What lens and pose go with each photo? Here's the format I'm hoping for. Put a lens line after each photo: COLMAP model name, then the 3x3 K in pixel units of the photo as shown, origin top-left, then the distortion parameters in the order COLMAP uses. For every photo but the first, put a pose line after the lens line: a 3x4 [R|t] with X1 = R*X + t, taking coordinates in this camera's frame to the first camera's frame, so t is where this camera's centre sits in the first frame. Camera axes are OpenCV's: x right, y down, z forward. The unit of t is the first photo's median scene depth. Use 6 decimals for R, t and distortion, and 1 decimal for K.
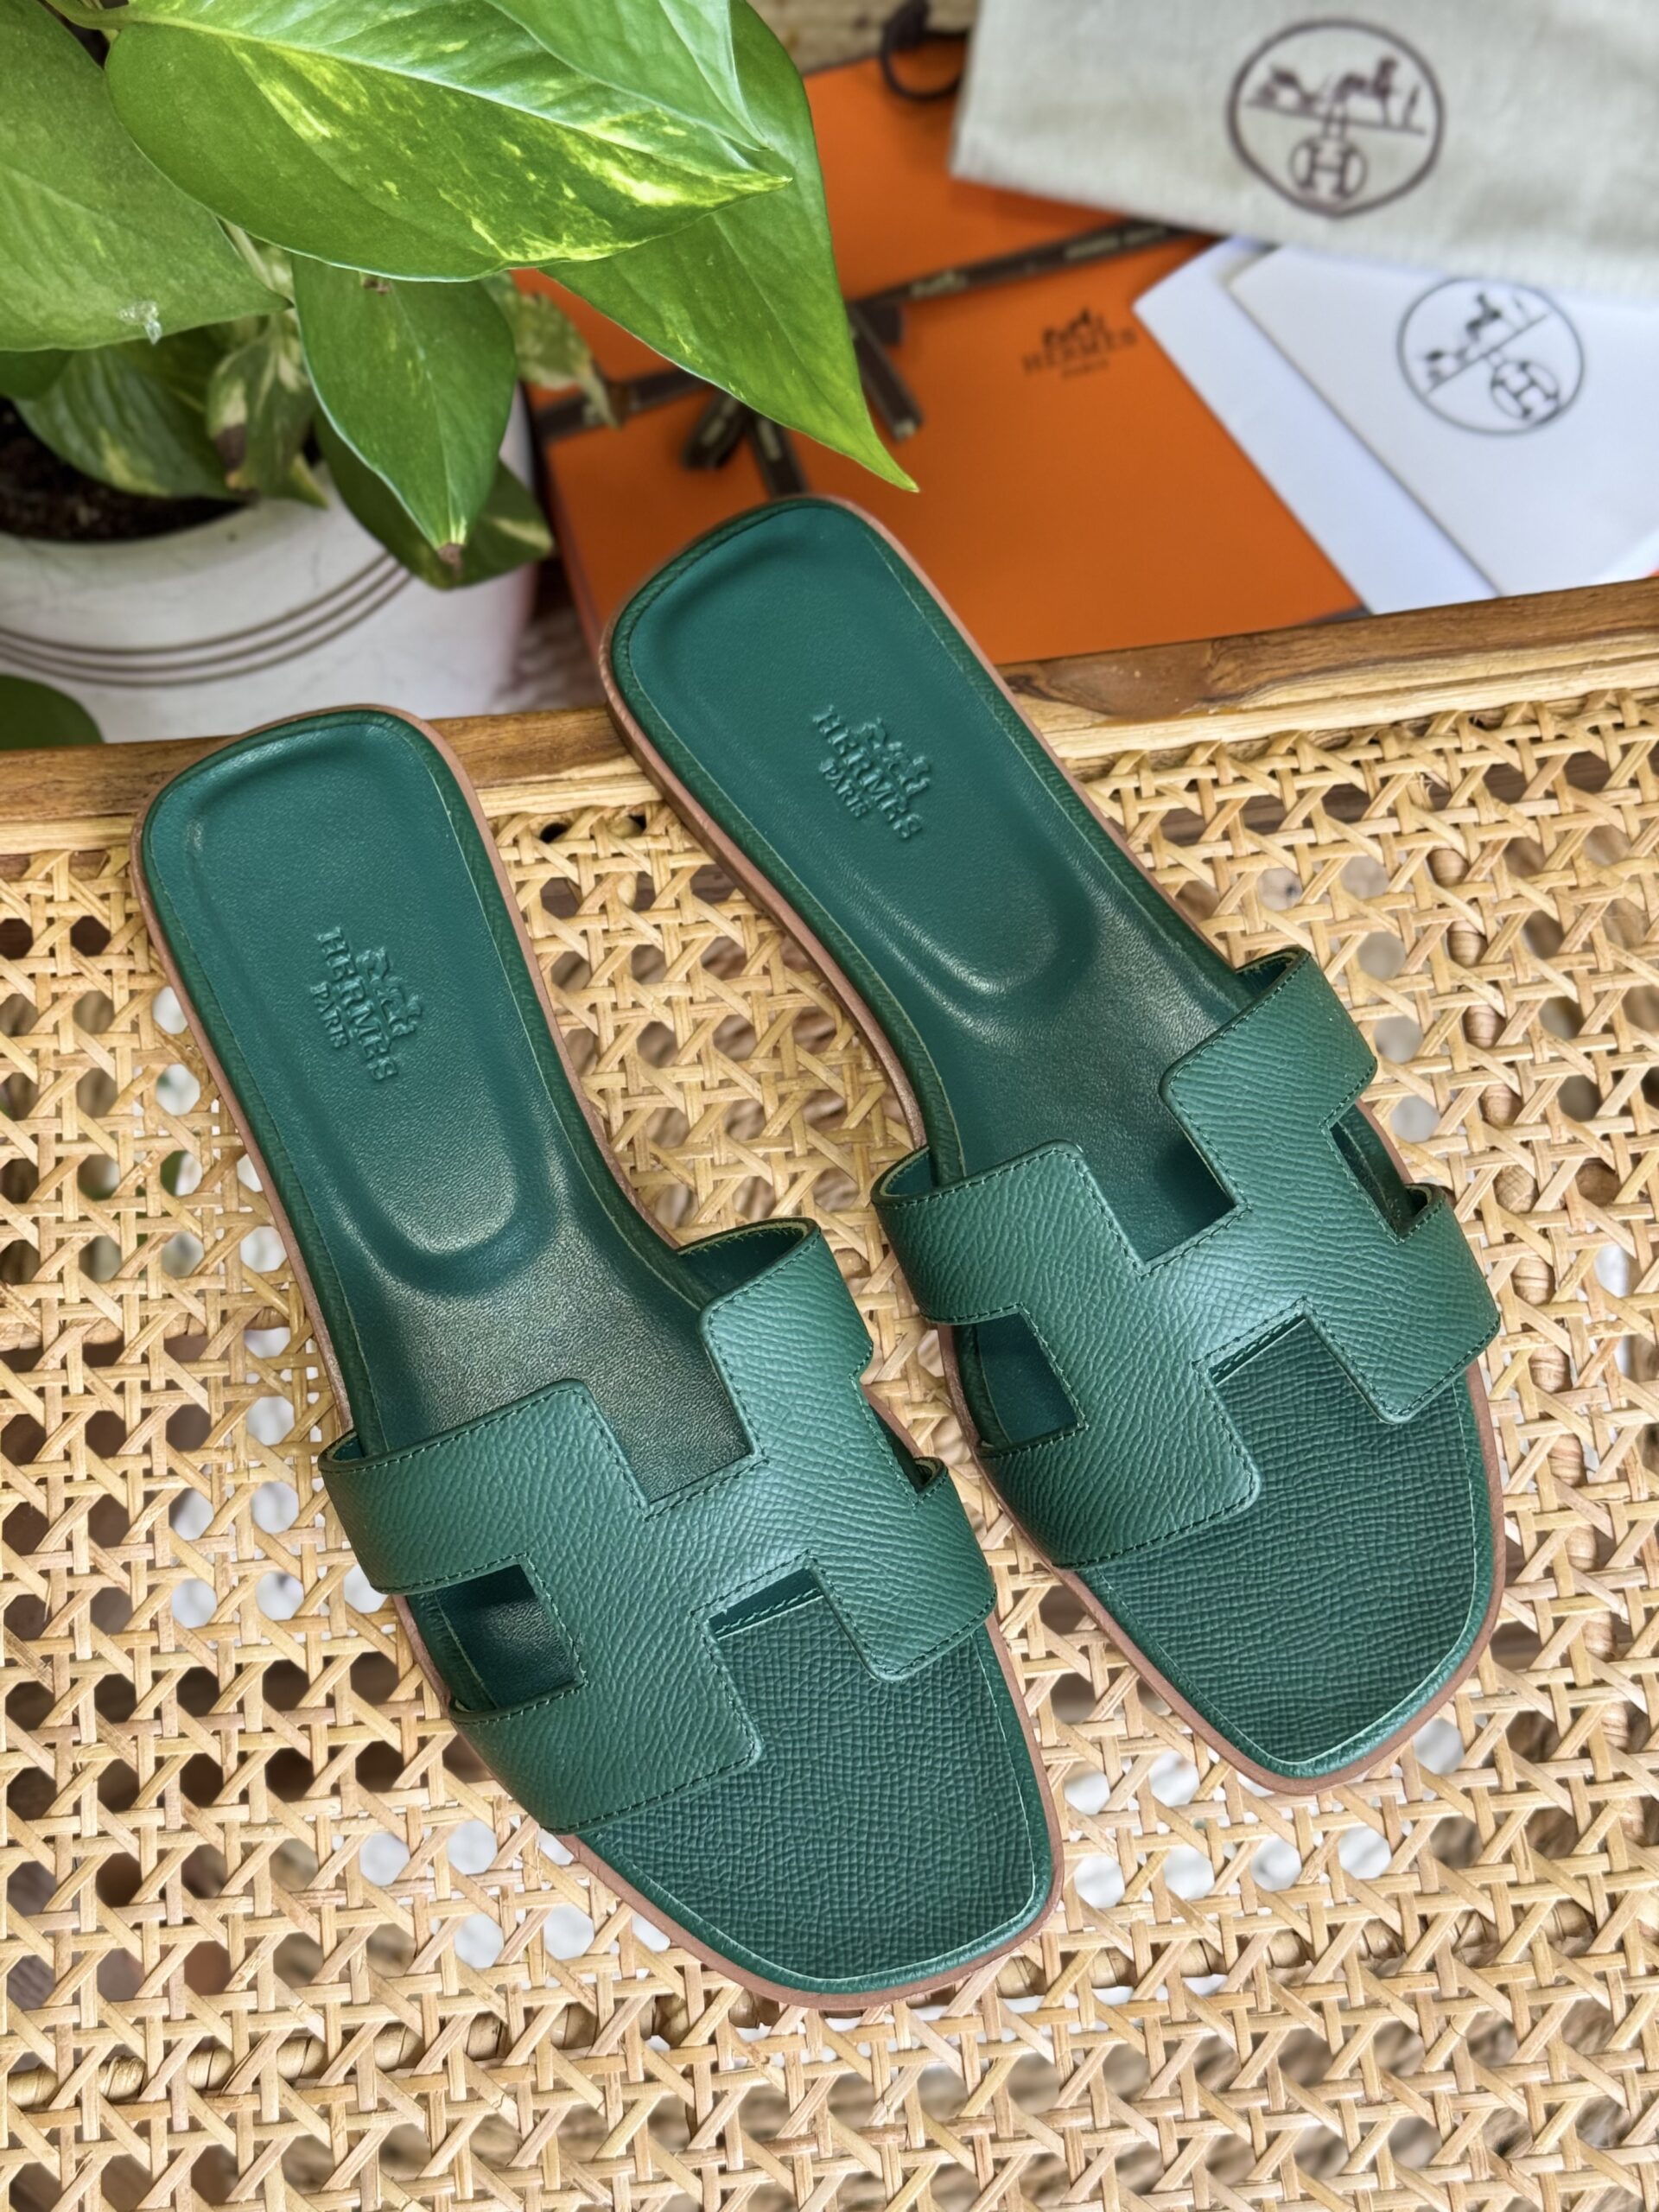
lens RADIAL K [[3260.9, 0, 817.8], [0, 3260.9, 1102.5], [0, 0, 1]] dist [0.172414, -0.442075]
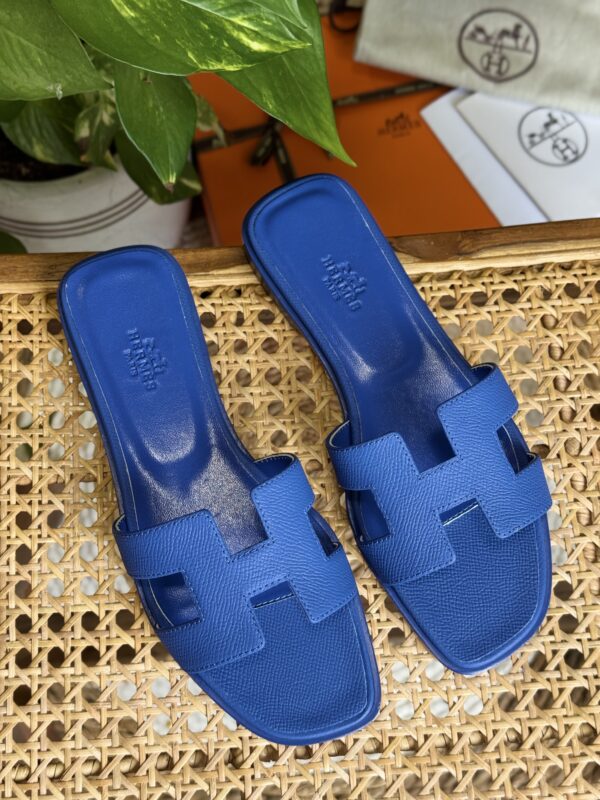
lens RADIAL K [[1185.9, 0, 294.5], [0, 1185.9, 397.6], [0, 0, 1]] dist [0.187345, -0.562049]
pose [[0.999036, 0.039812, 0.018499, -0.025842], [-0.039623, 0.999160, -0.010465, 0.006284], [-0.018900, 0.009722, 0.999774, 0.059330]]
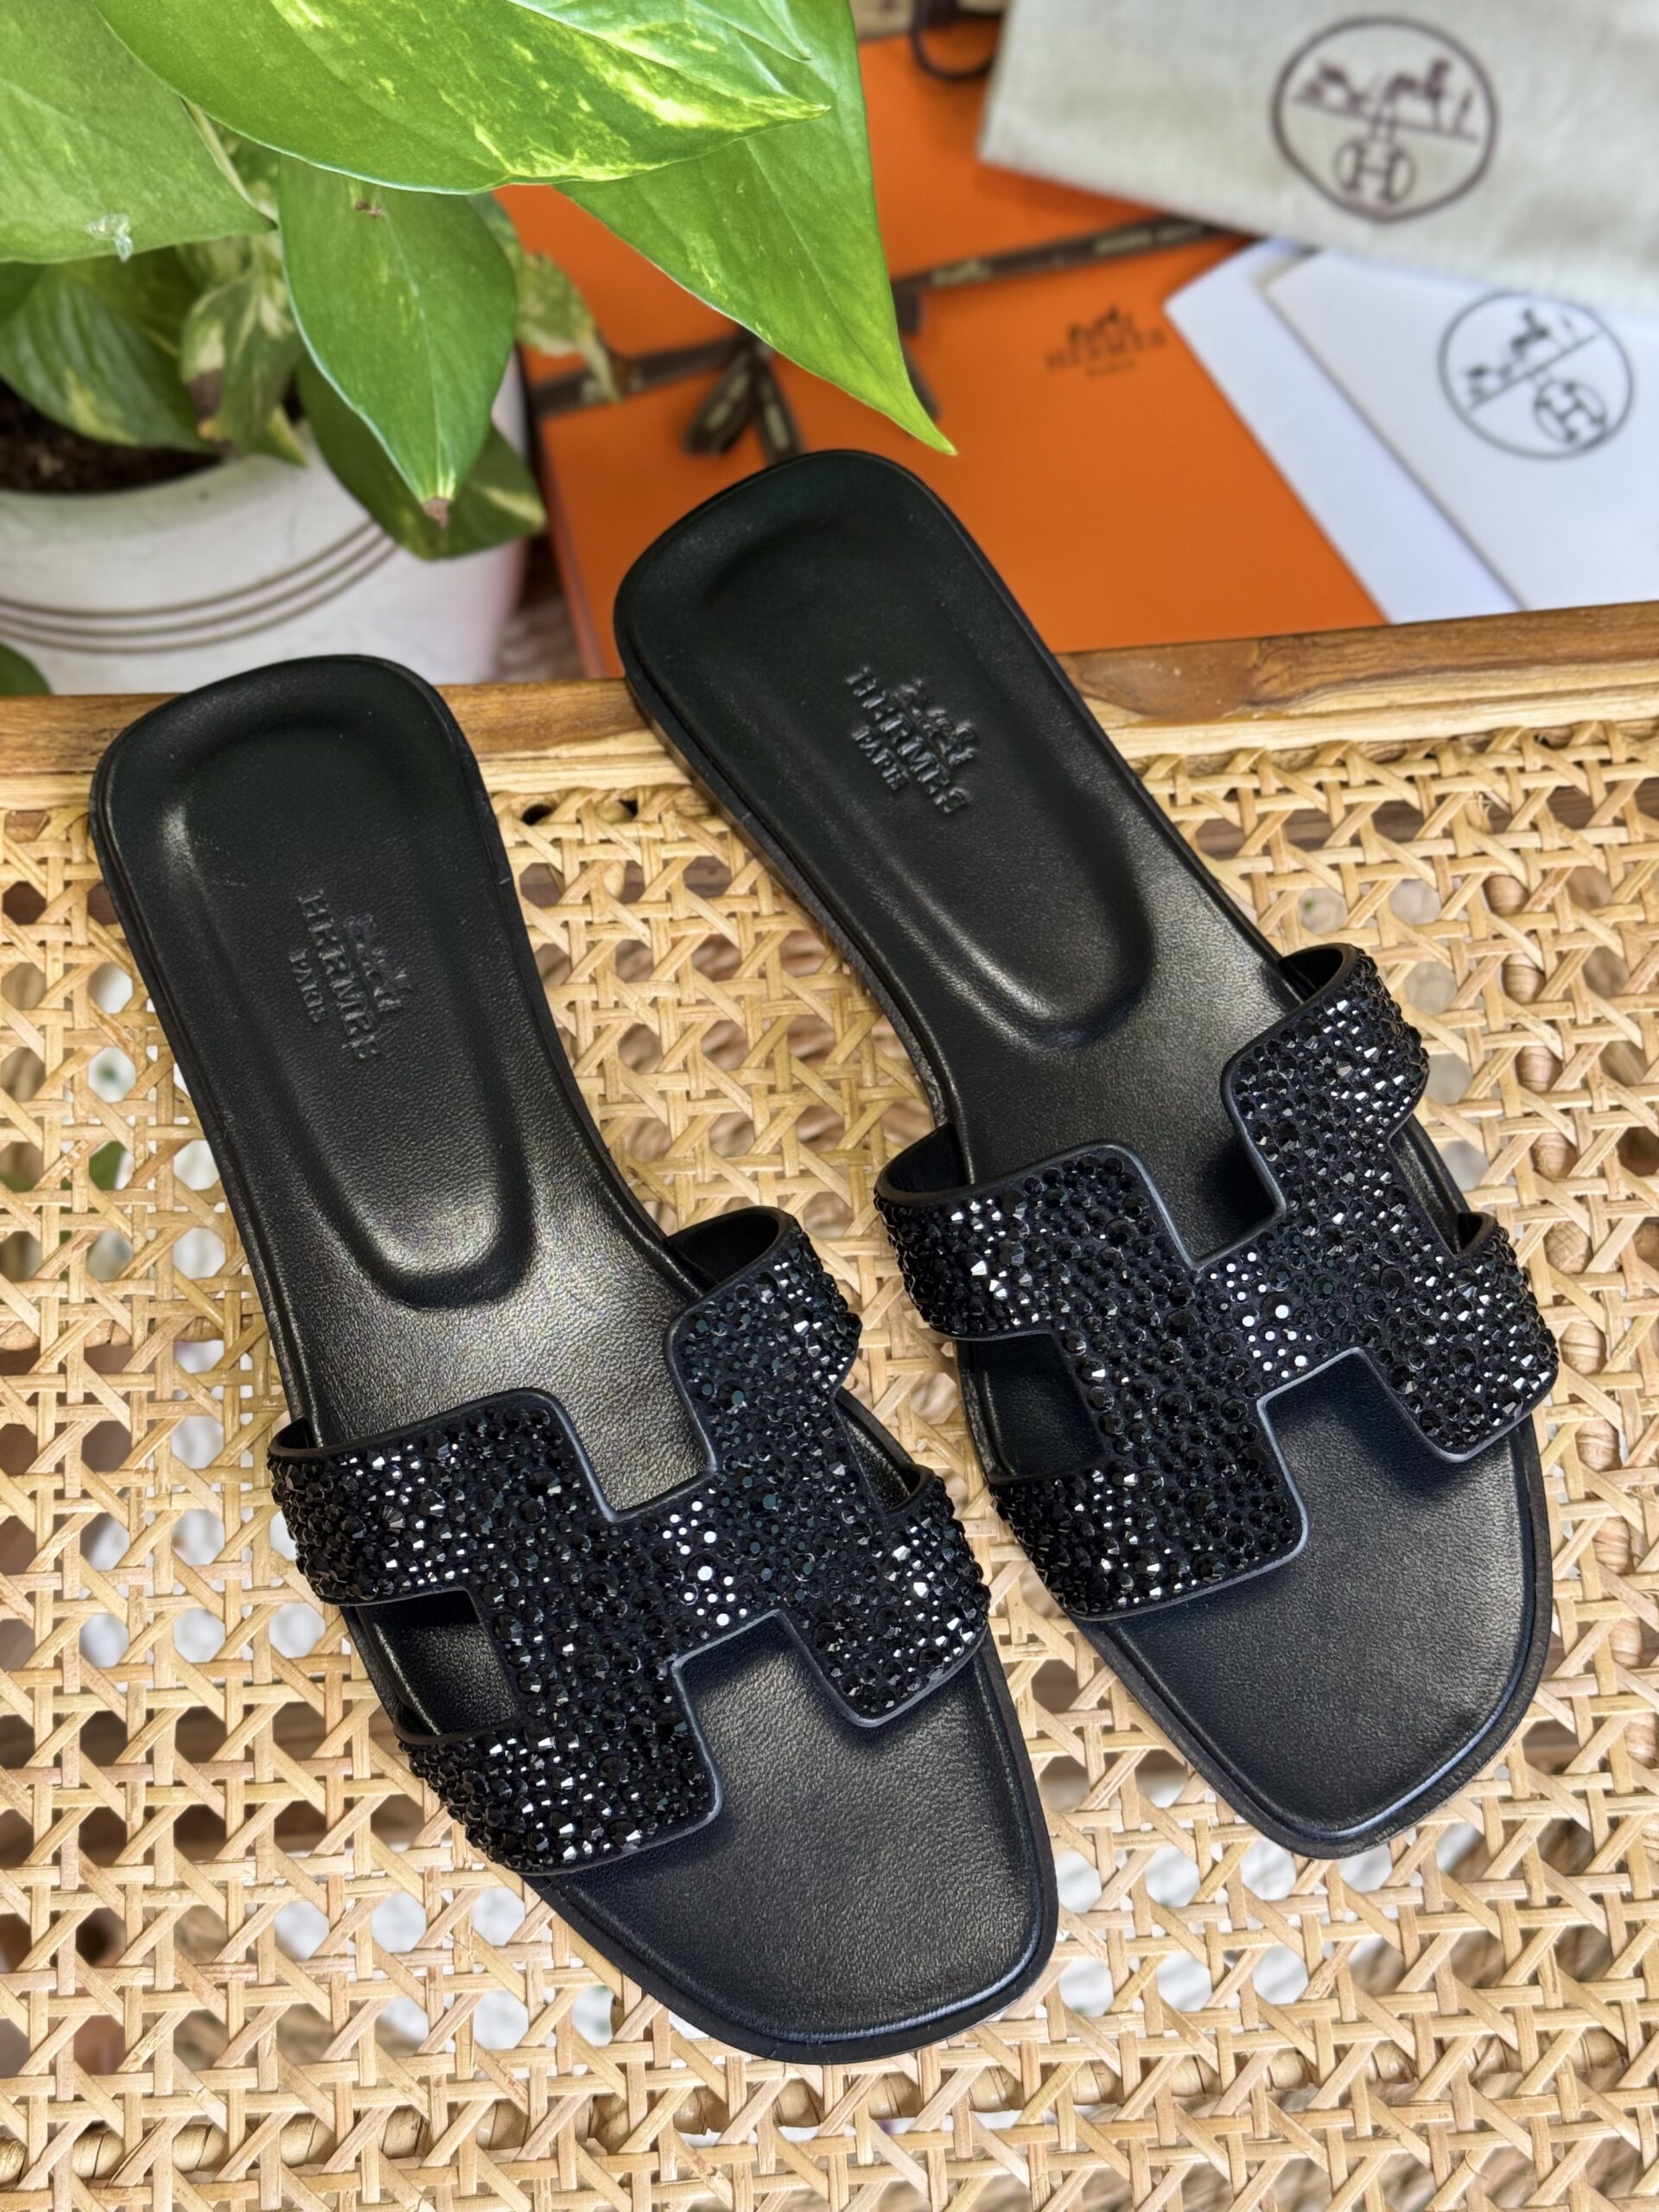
lens RADIAL K [[3283.1, 0, 831.8], [0, 3283.1, 1112.8], [0, 0, 1]] dist [0.183663, -0.540115]
pose [[0.998908, 0.043907, 0.015996, -0.009558], [-0.043800, 0.999016, -0.006977, 0.004257], [-0.016287, 0.006269, 0.999848, 0.077041]]
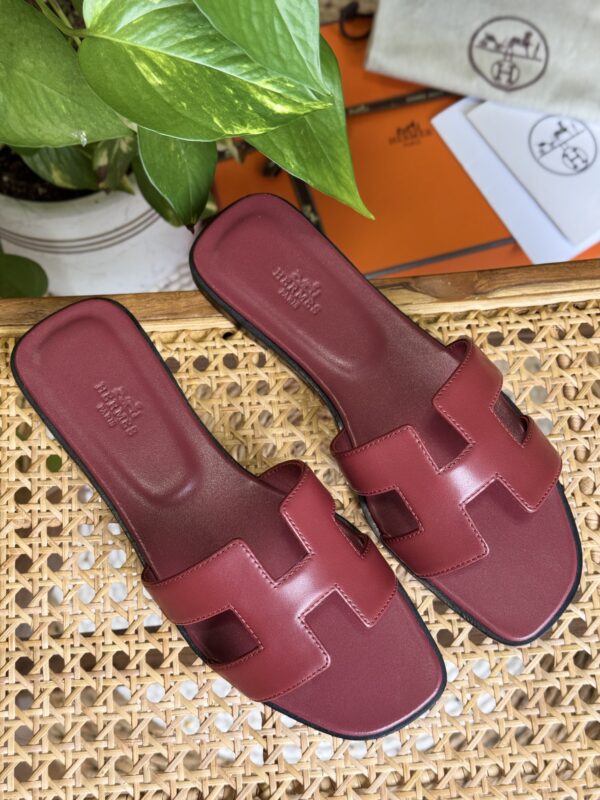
lens RADIAL K [[1189.4, 0, 300.6], [0, 1189.4, 406.0], [0, 0, 1]] dist [0.173220, -0.494704]
pose [[0.999130, 0.034313, 0.023699, -0.044913], [-0.034911, 0.999070, 0.025301, -0.054589], [-0.022809, -0.026106, 0.999399, 0.033026]]
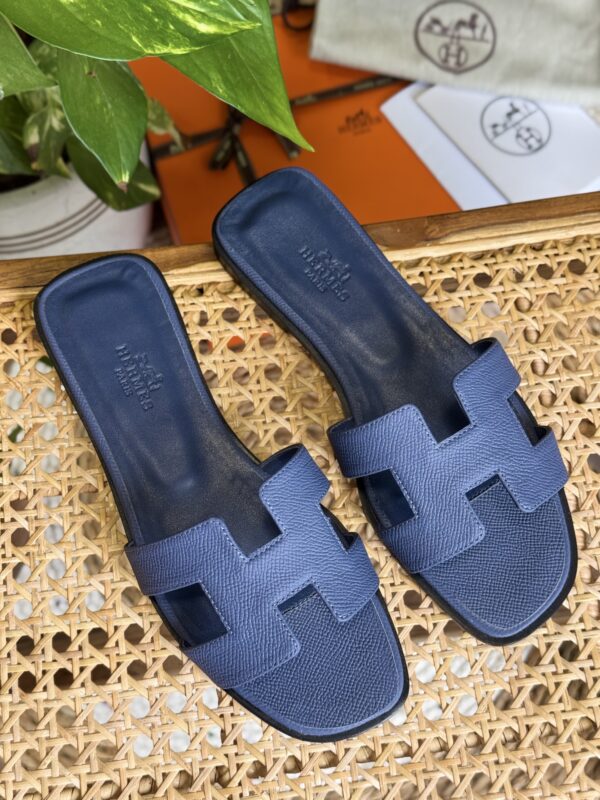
lens RADIAL K [[1187.4, 0, 300.8], [0, 1187.4, 402.5], [0, 0, 1]] dist [0.183663, -0.540115]
pose [[0.999022, -0.014753, 0.041677, -0.018457], [0.015623, 0.999665, -0.020615, 0.019927], [-0.041359, 0.021246, 0.998918, 0.096345]]
